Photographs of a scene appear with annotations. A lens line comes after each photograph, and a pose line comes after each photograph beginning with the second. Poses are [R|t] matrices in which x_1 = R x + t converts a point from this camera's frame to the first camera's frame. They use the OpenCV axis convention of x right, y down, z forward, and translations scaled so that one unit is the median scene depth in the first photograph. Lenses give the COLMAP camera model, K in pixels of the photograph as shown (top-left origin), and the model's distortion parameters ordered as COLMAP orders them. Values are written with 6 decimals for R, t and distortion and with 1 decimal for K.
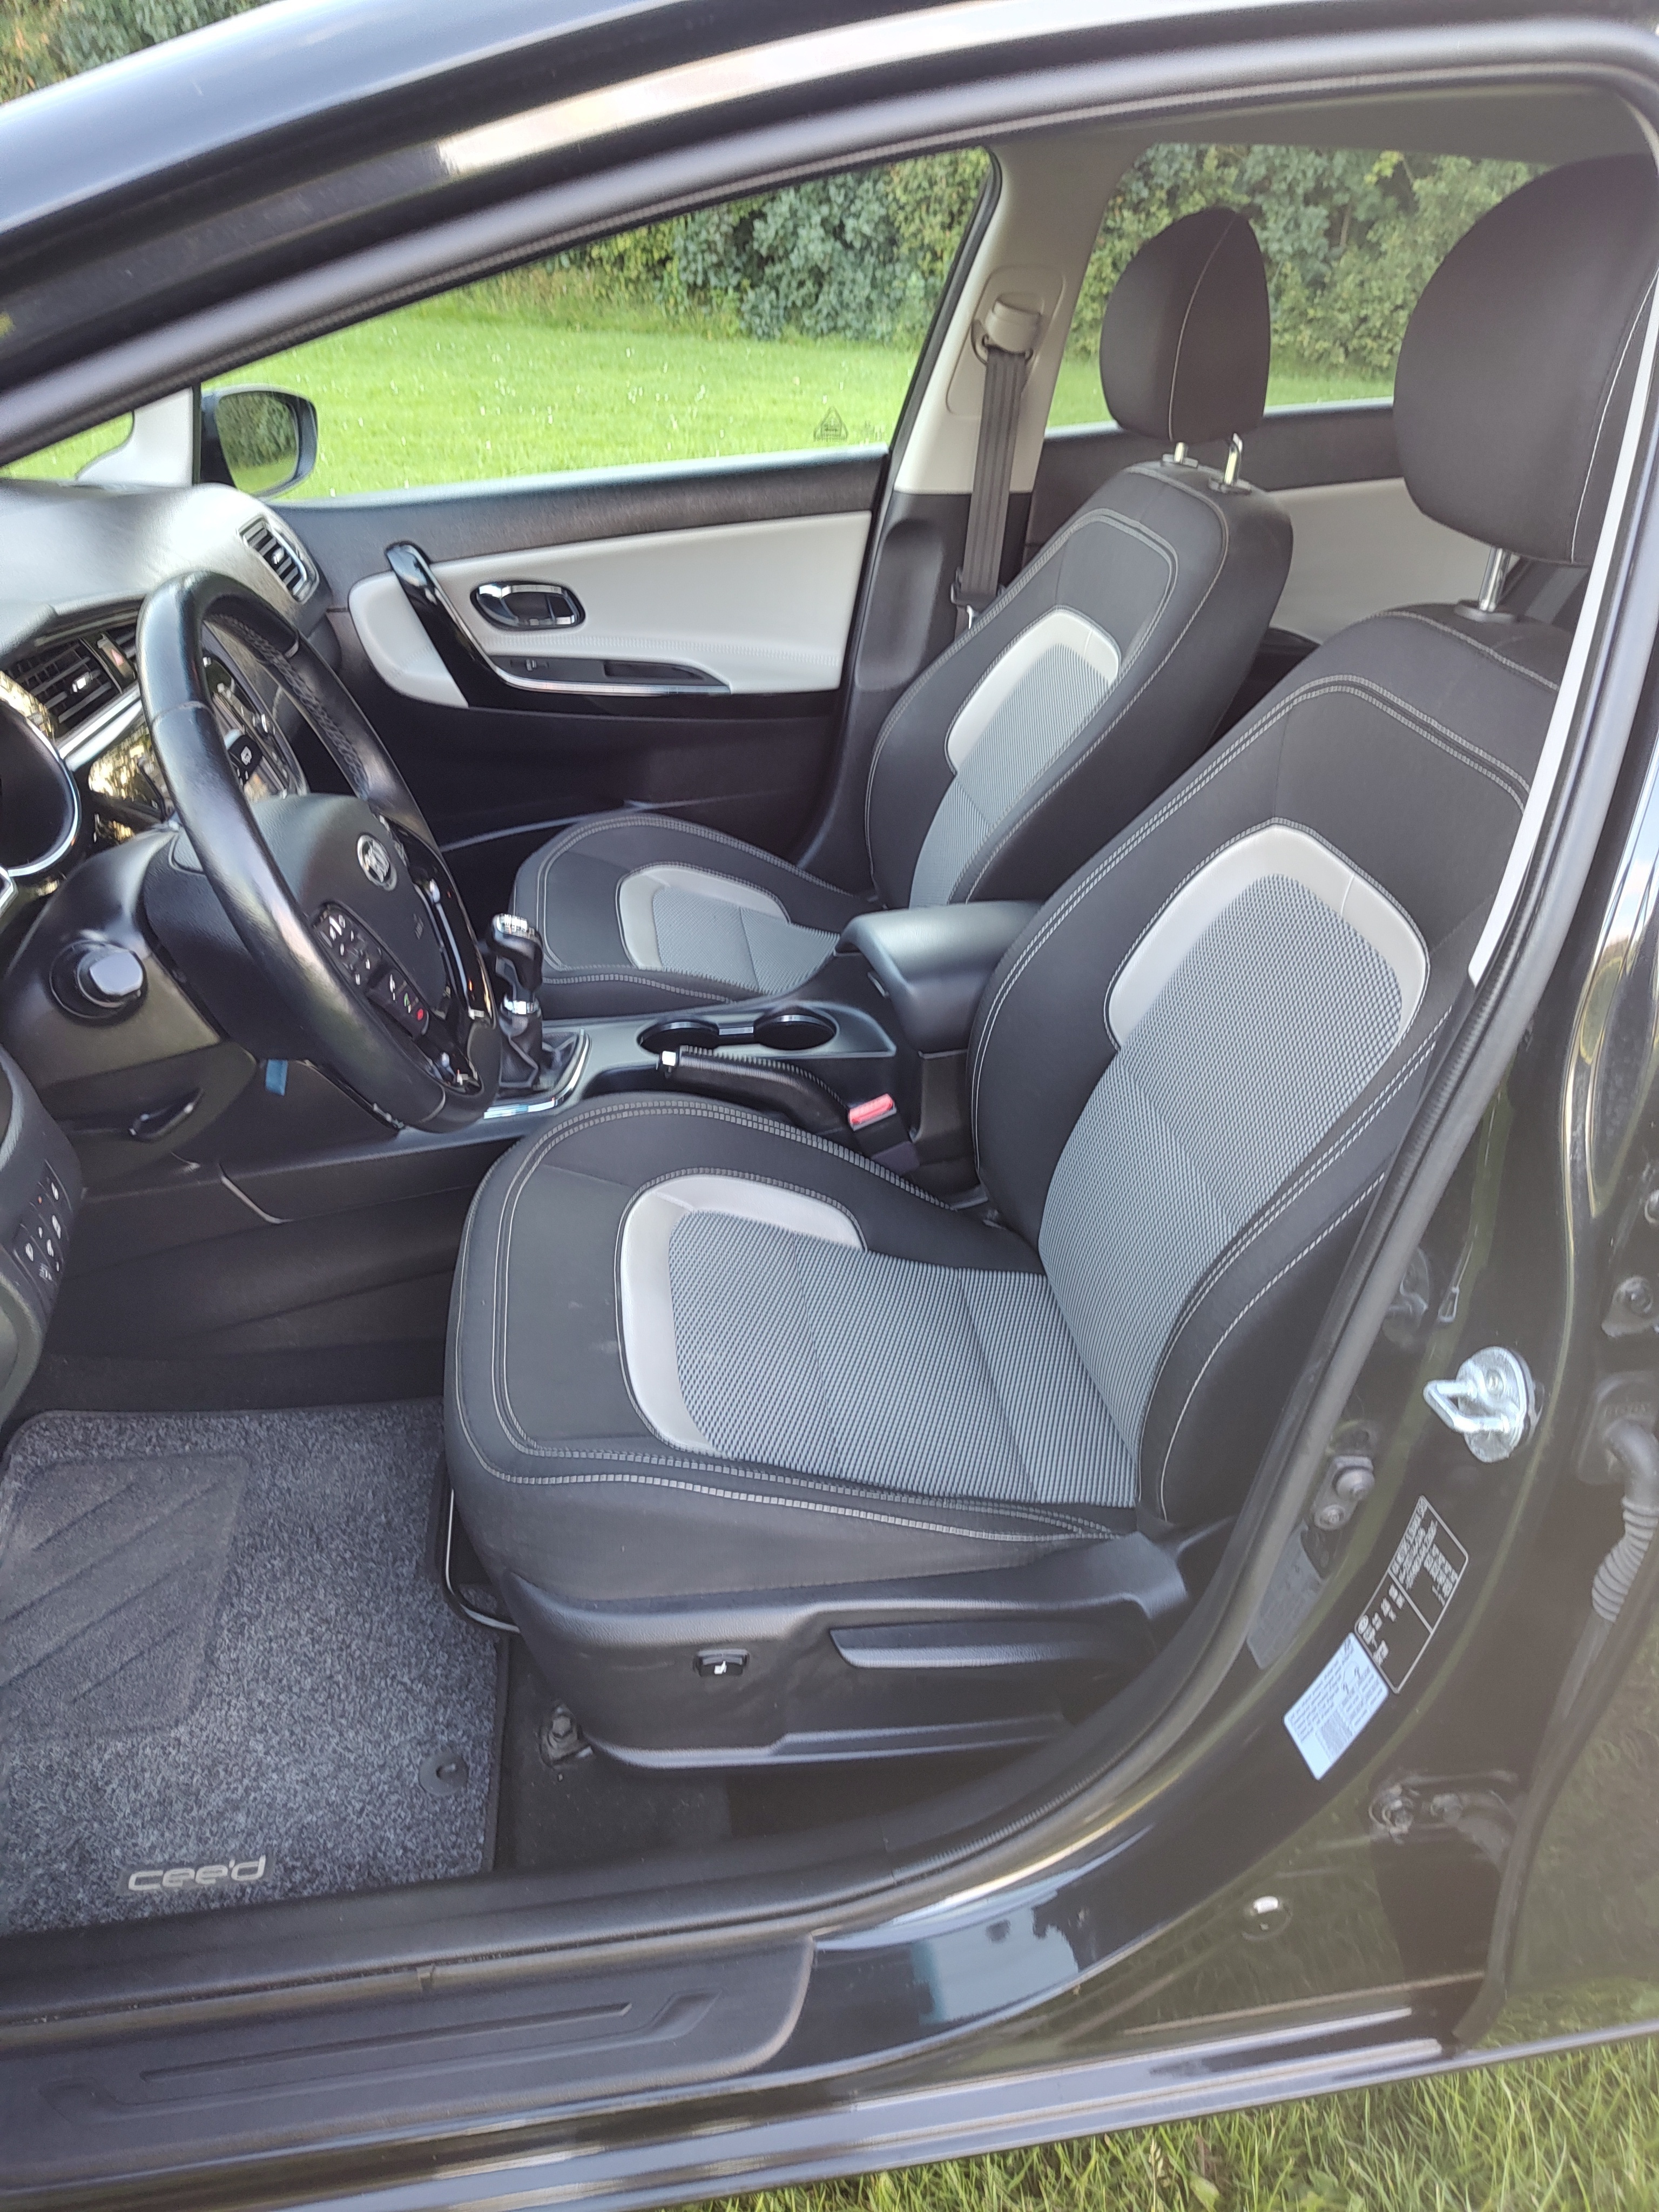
lens RADIAL K [[1493.6, 0, 829.4], [0, 1493.6, 1065.5], [0, 0, 1]] dist [0.004441, 0.003087]
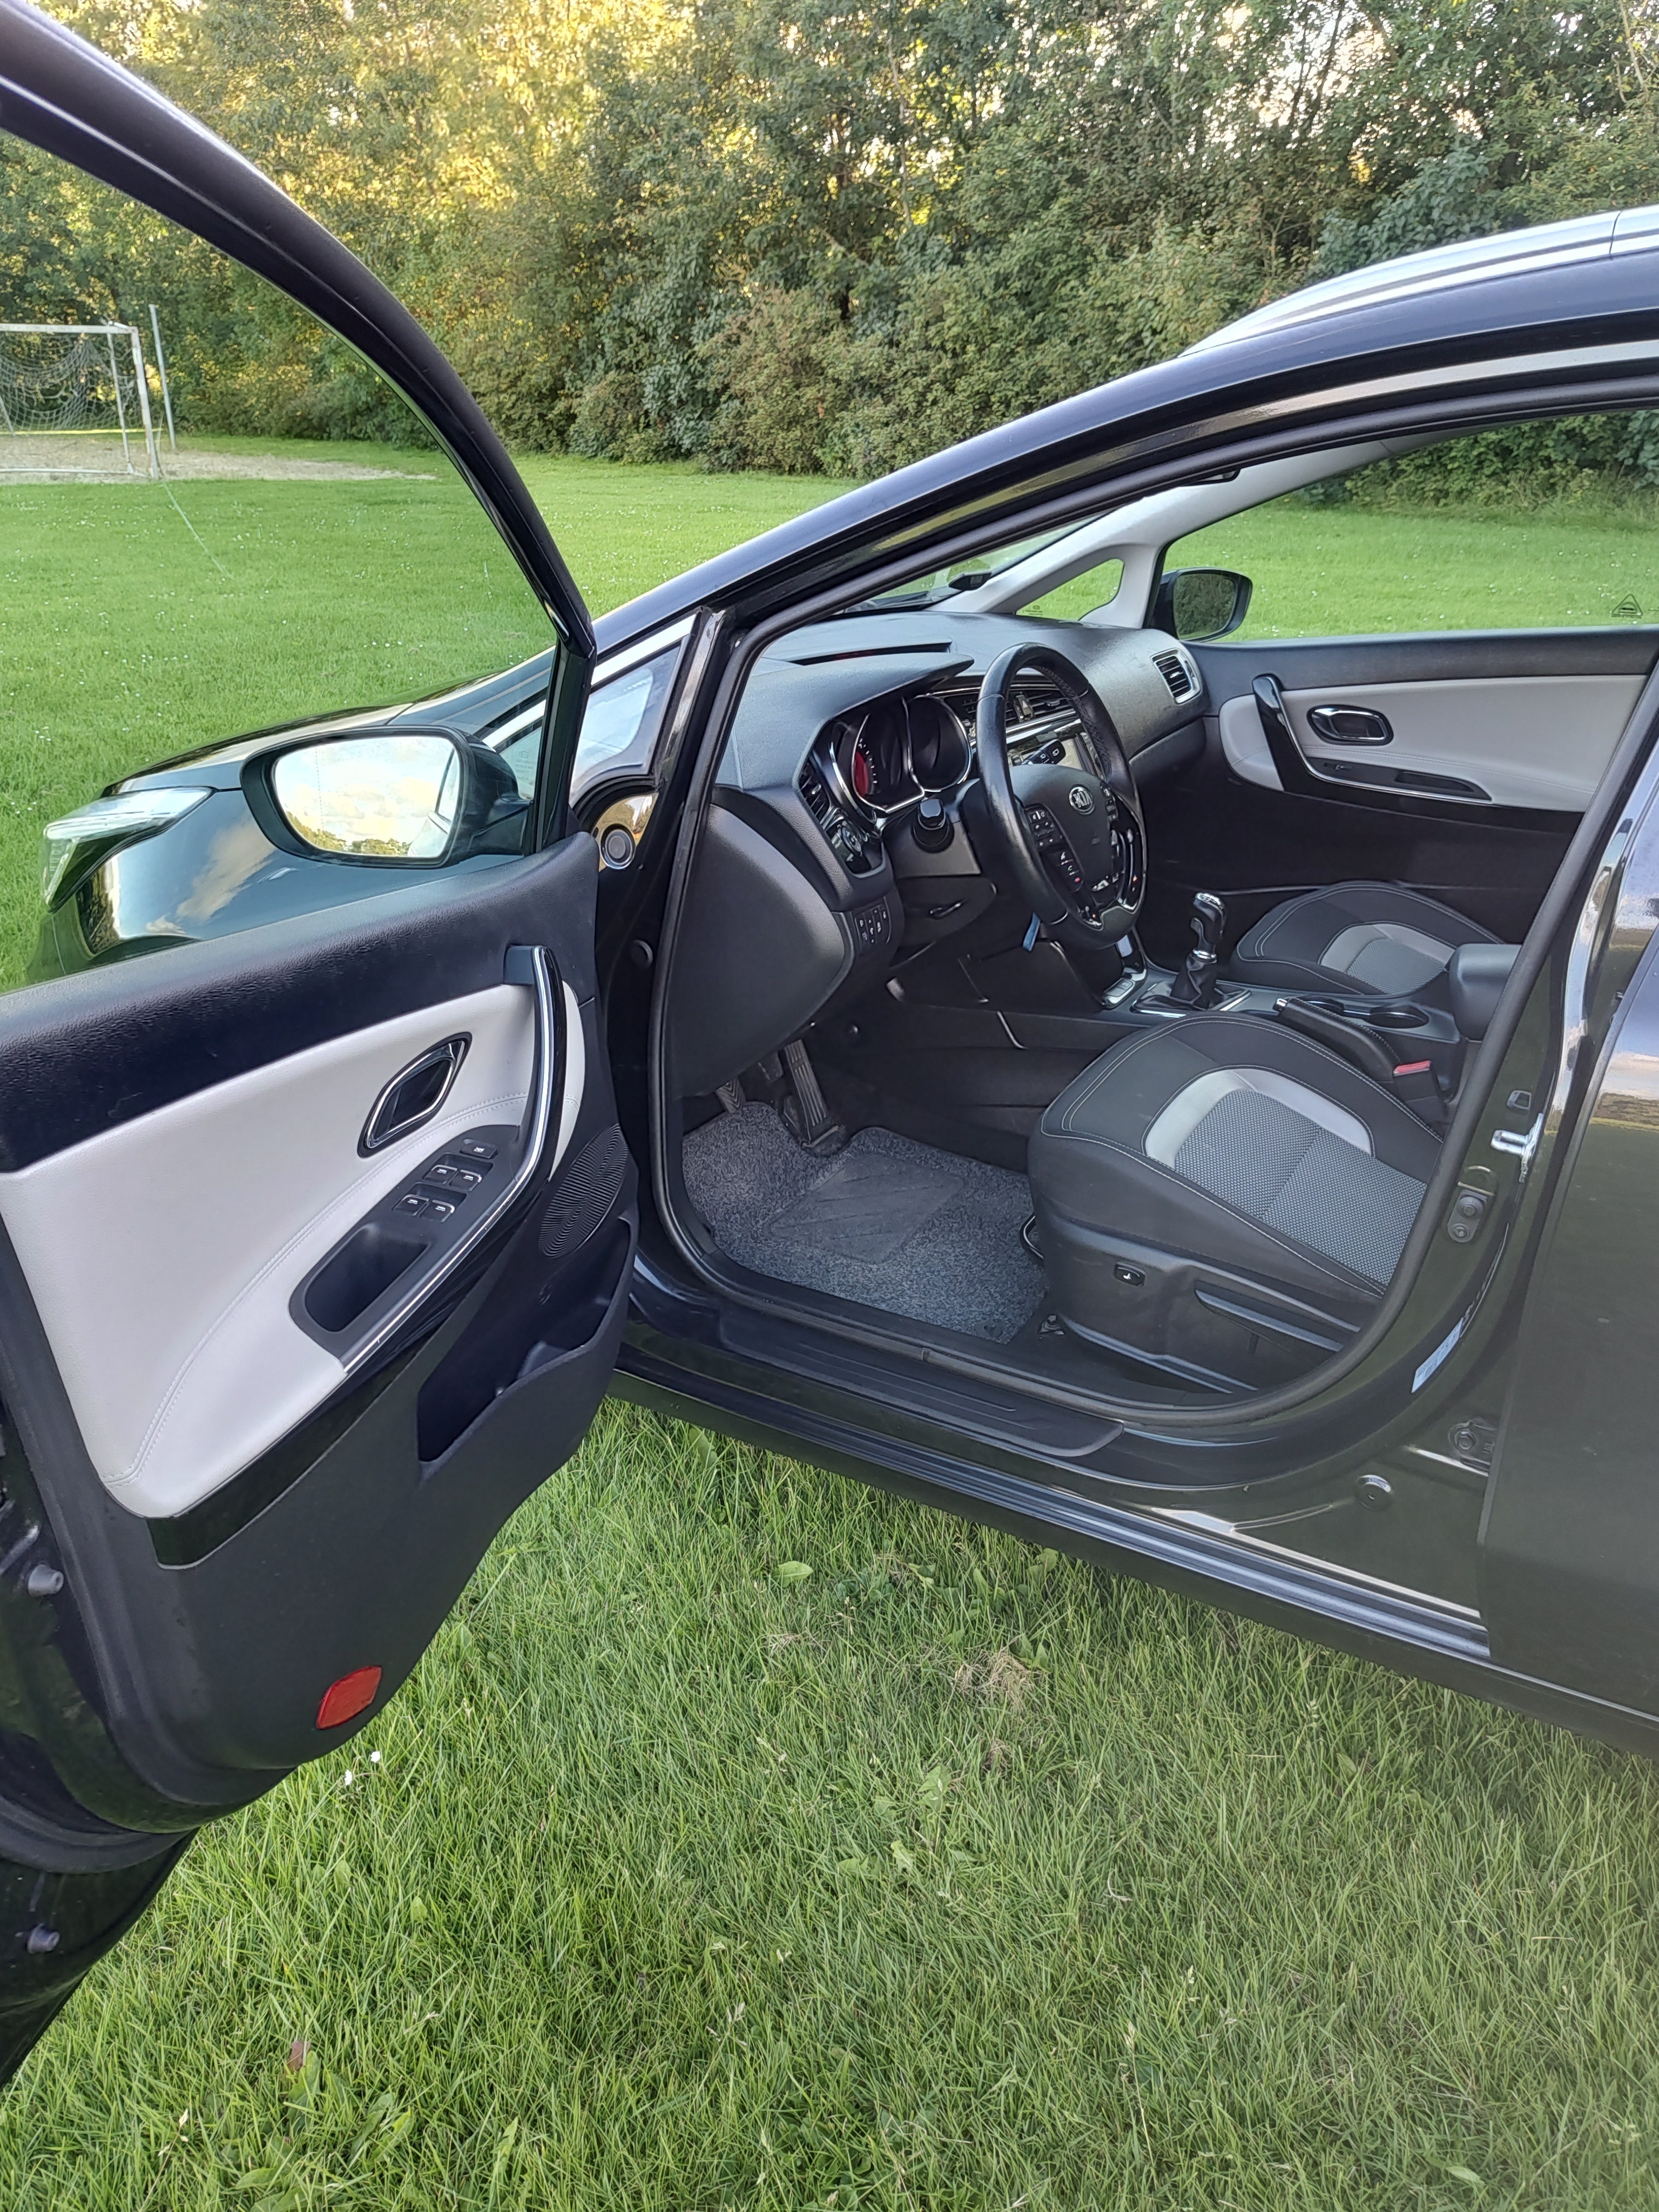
lens RADIAL K [[1493.6, 0, 829.4], [0, 1493.6, 1065.5], [0, 0, 1]] dist [0.004441, 0.003087]
pose [[0.774538, 0.217007, -0.594138, 0.320001], [-0.284498, 0.958451, -0.020810, 0.156444], [0.564936, 0.185148, 0.804094, -0.311121]]
